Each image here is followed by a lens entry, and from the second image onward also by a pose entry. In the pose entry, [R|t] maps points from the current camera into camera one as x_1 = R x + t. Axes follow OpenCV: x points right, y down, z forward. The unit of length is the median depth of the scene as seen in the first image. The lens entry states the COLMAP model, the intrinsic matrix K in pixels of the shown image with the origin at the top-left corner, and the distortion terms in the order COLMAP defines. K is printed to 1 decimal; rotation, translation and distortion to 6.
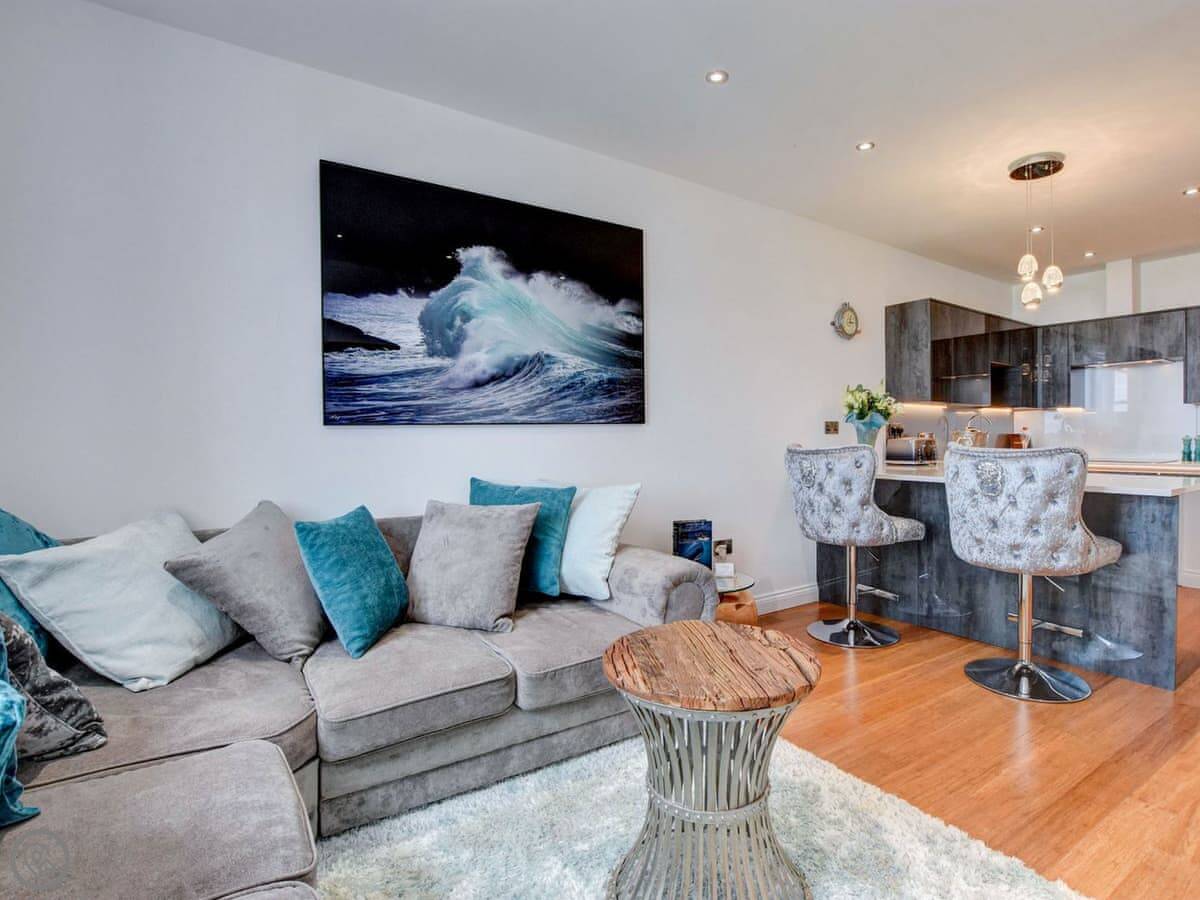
lens RADIAL K [[572.2, 0, 600.0], [0, 572.2, 450.0], [0, 0, 1]] dist [-0.026367, 0.001280]
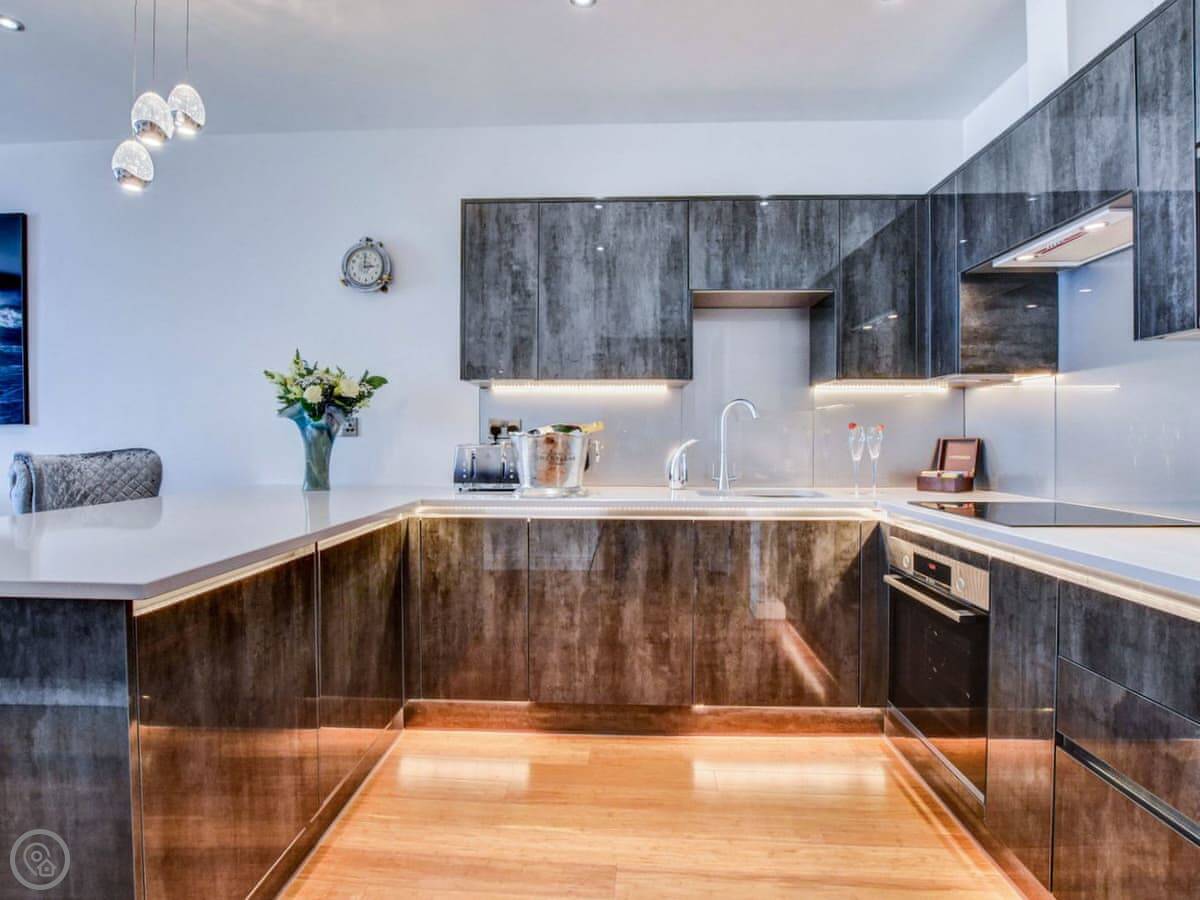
lens RADIAL K [[572.2, 0, 600.0], [0, 572.2, 450.0], [0, 0, 1]] dist [-0.026367, 0.001280]
pose [[0.818113, 0.021098, -0.574671, 0.937739], [-0.018812, 0.999774, 0.009924, -0.021617], [0.574750, 0.002692, 0.818324, 0.556557]]
